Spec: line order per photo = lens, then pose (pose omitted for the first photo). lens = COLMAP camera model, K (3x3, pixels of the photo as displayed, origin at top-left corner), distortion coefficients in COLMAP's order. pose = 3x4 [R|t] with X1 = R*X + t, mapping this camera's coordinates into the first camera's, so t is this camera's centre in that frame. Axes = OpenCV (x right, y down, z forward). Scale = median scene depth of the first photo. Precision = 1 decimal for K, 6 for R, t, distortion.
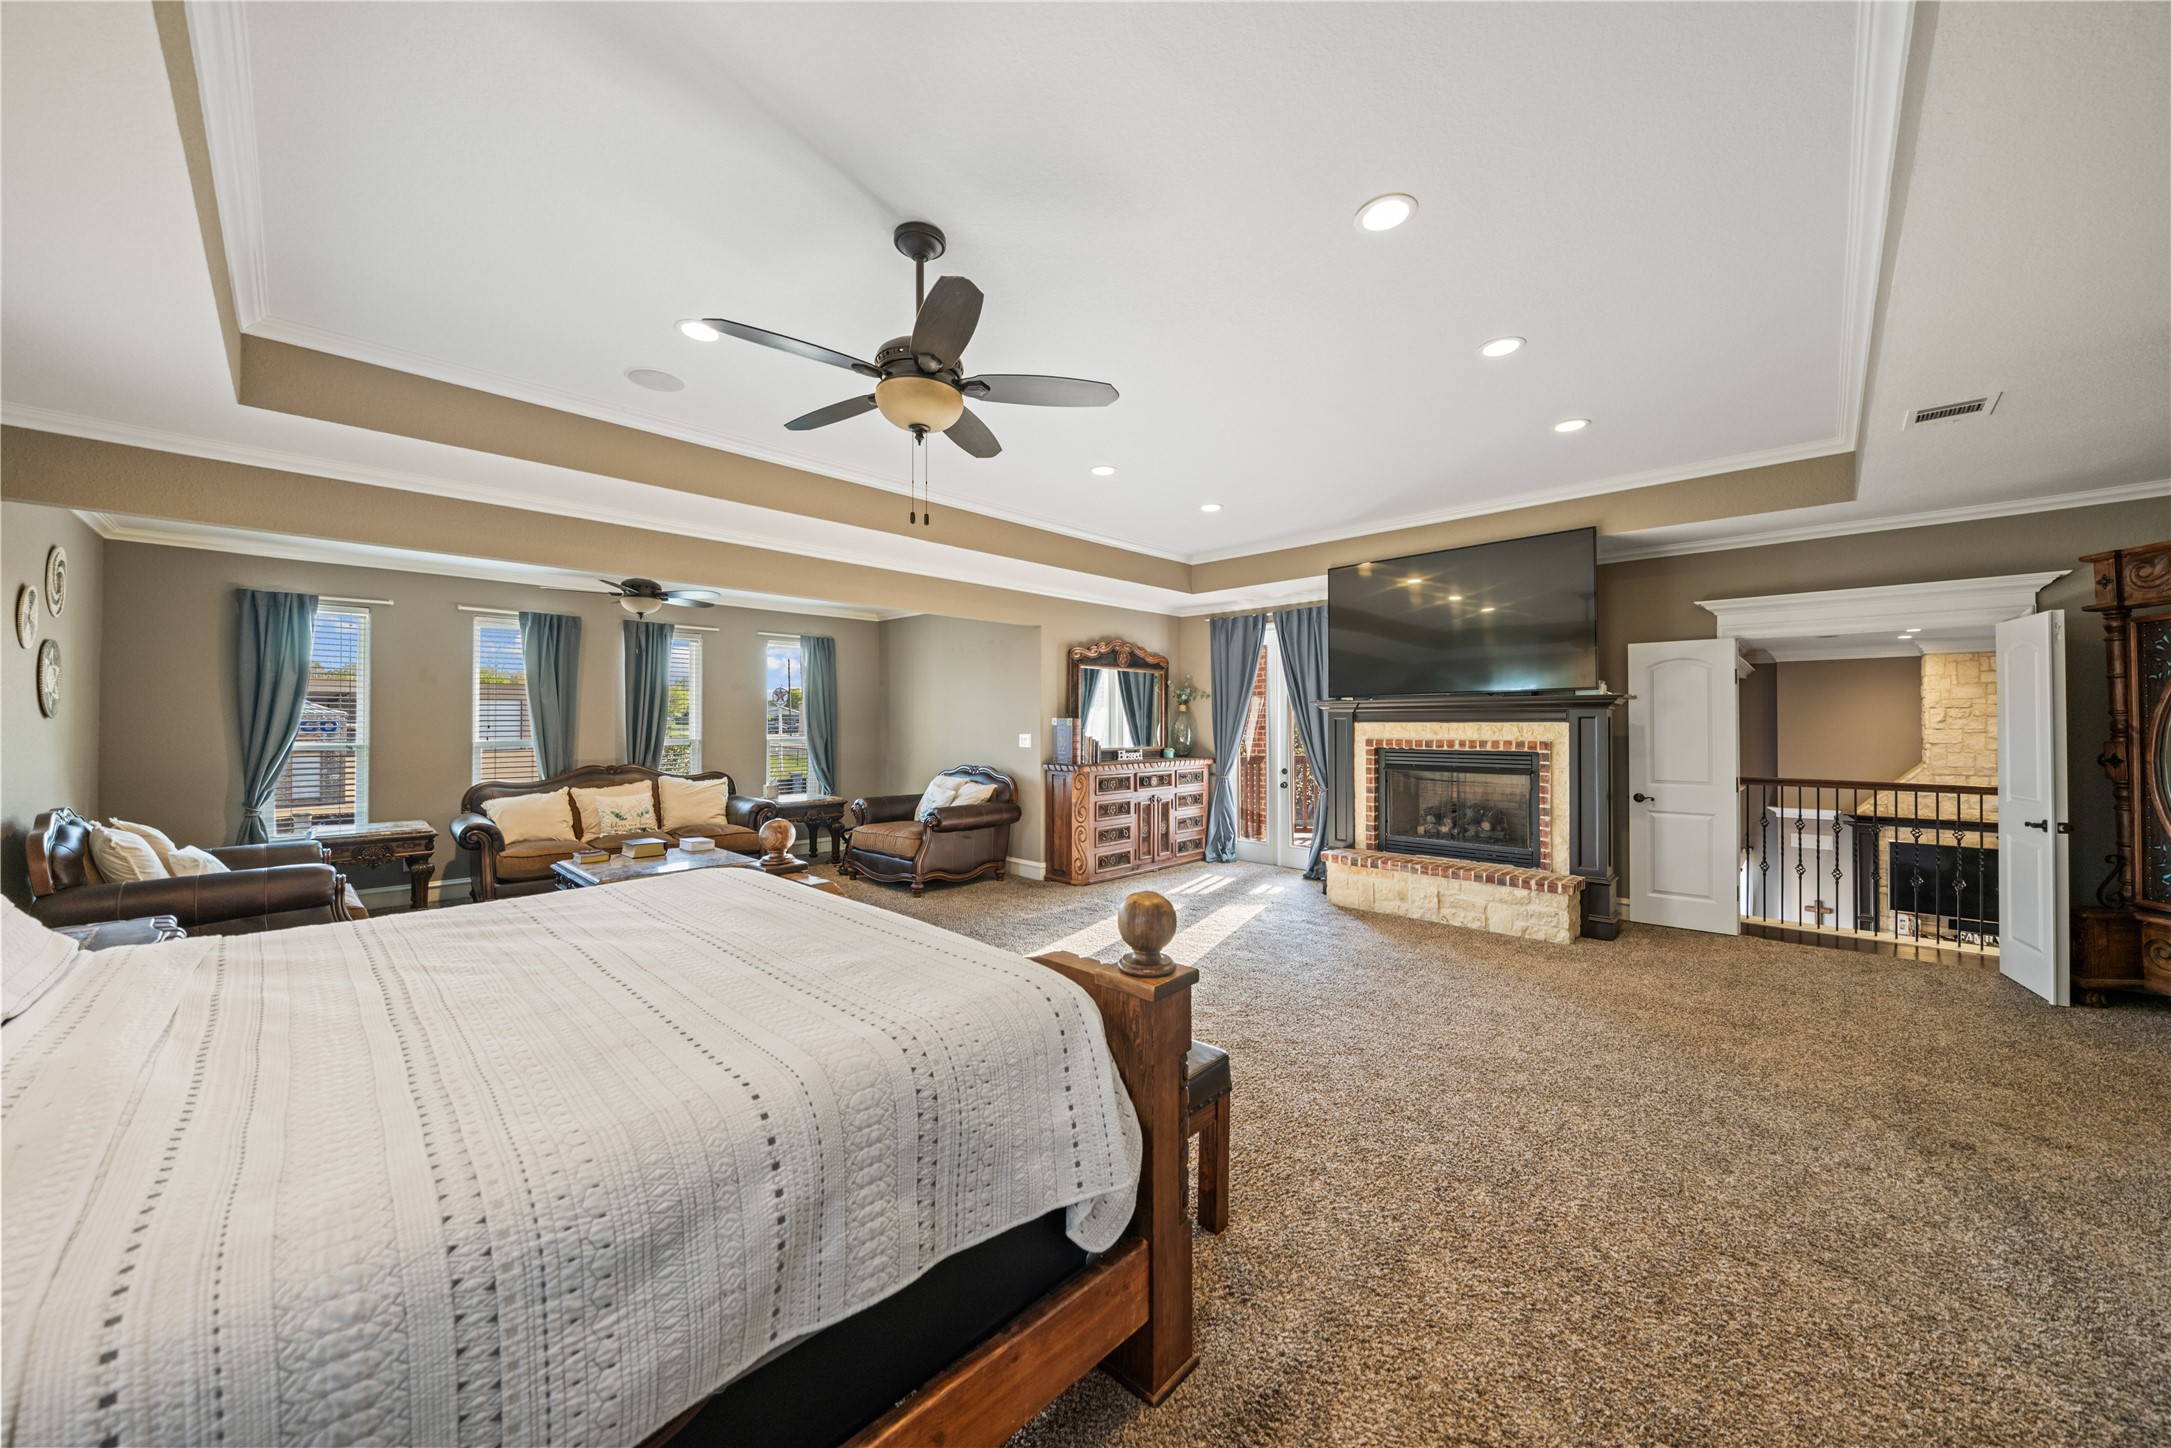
lens RADIAL K [[789.3, 0, 1085.5], [0, 789.3, 724.0], [0, 0, 1]] dist [-0.000233, -0.000062]
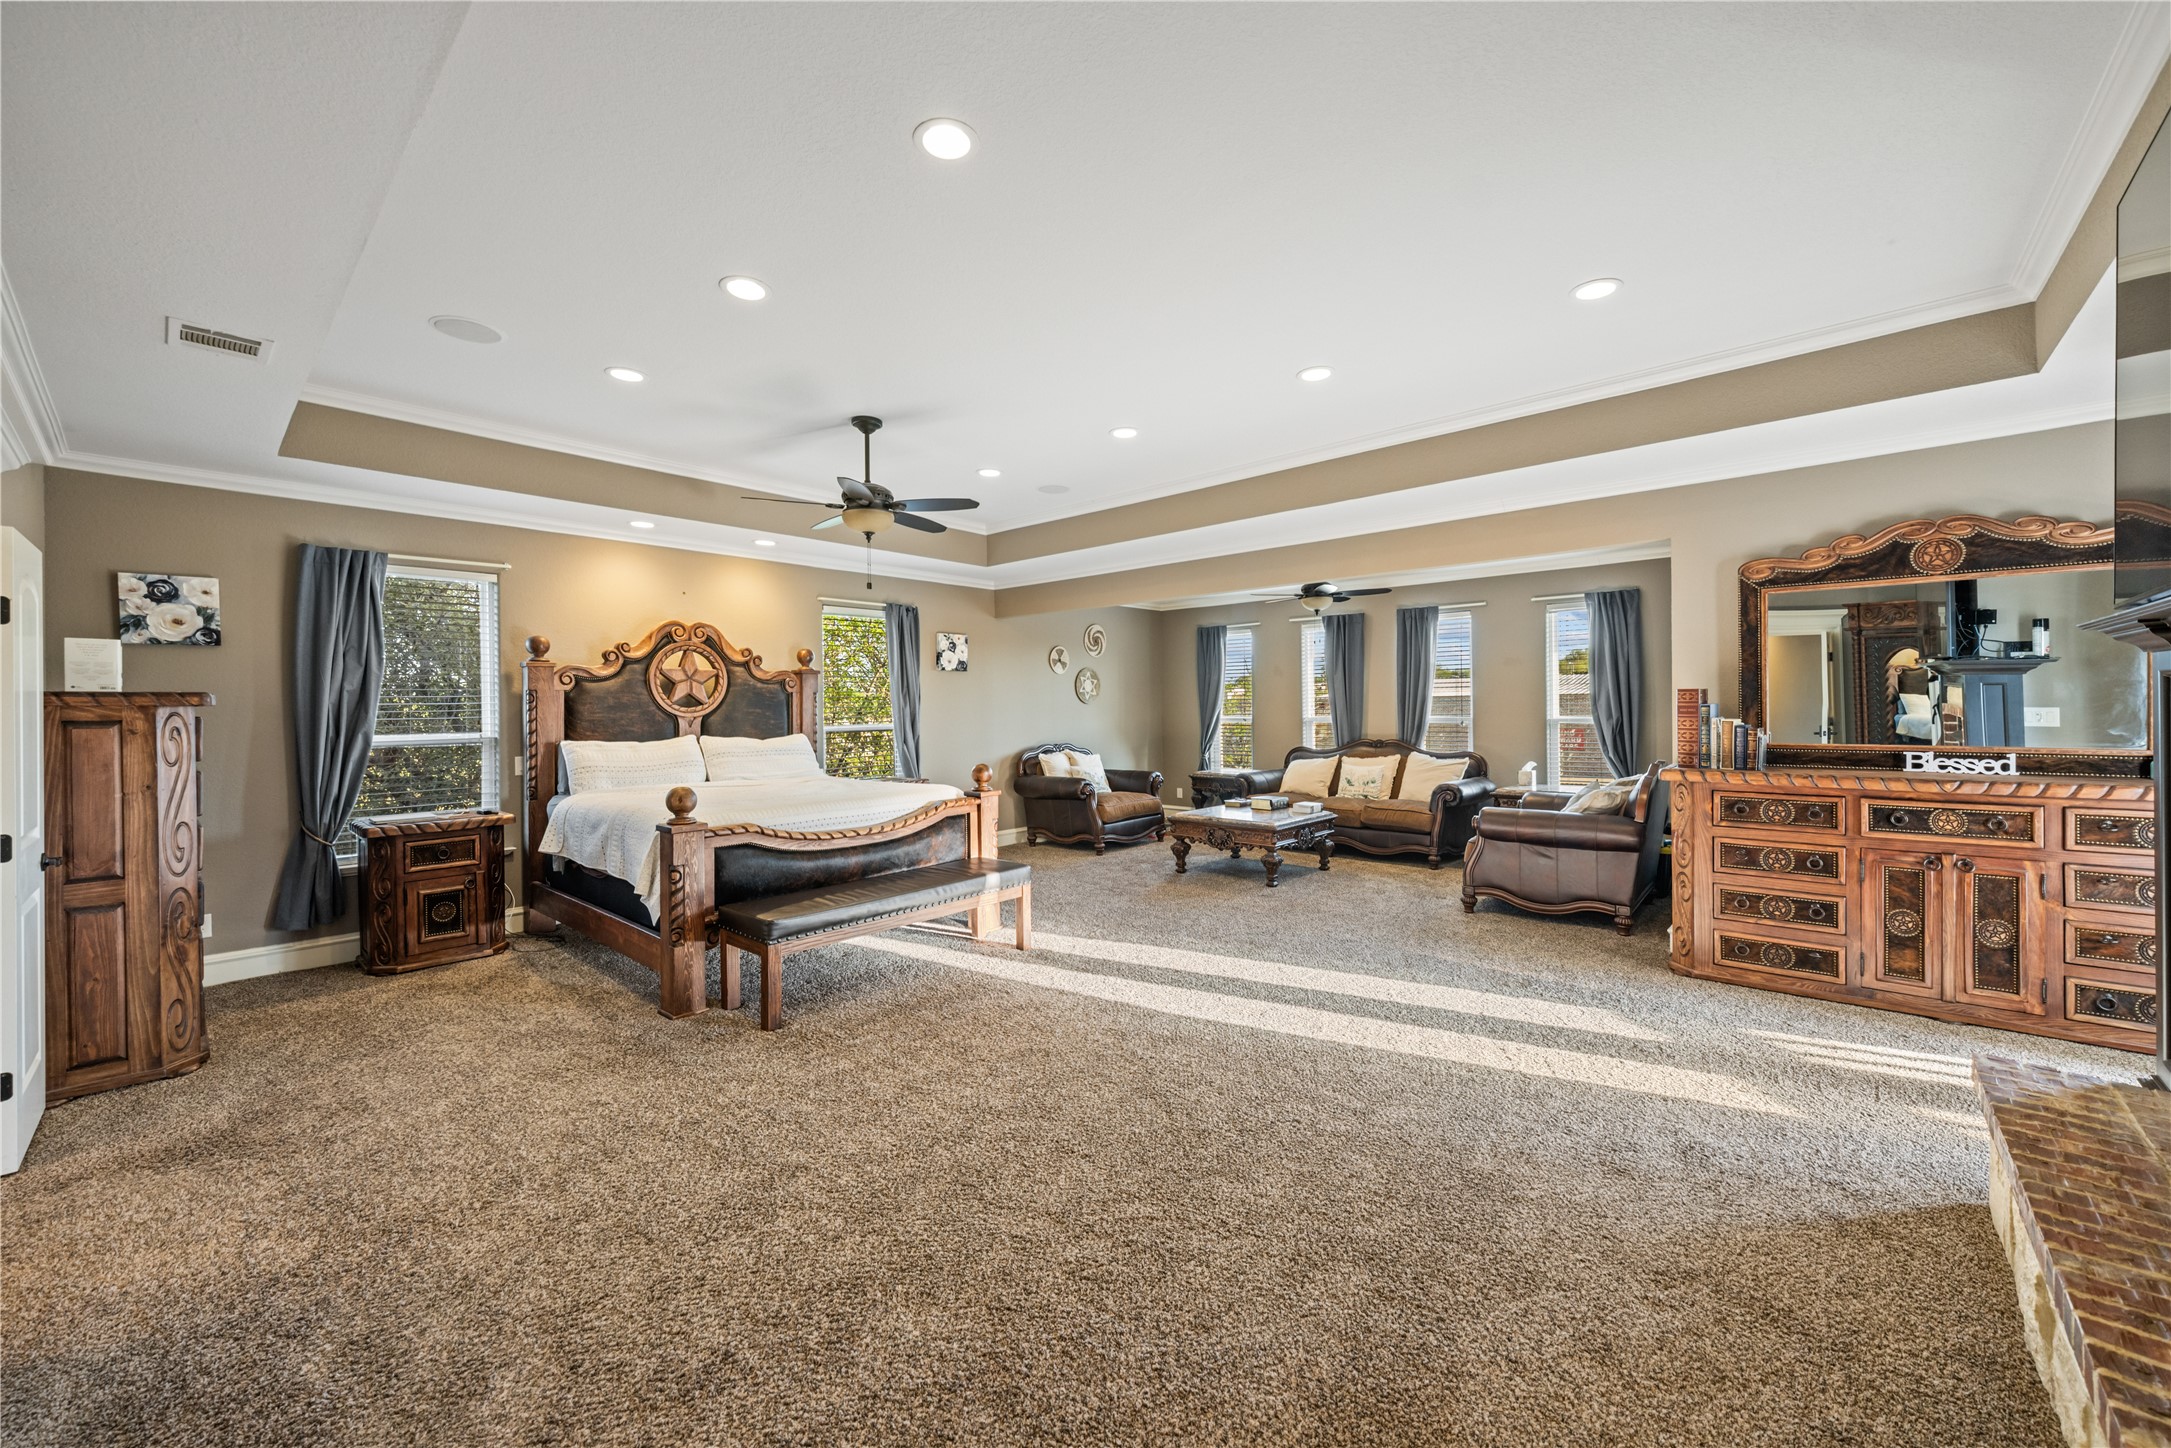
lens RADIAL K [[888.5, 0, 1088.1], [0, 888.5, 714.2], [0, 0, 1]] dist [0.019698, -0.000103]
pose [[-0.008337, 0.004027, -0.999957, 0.646003], [0.006514, 0.999971, 0.003973, 0.006574], [0.999944, -0.006481, -0.008363, 0.557496]]
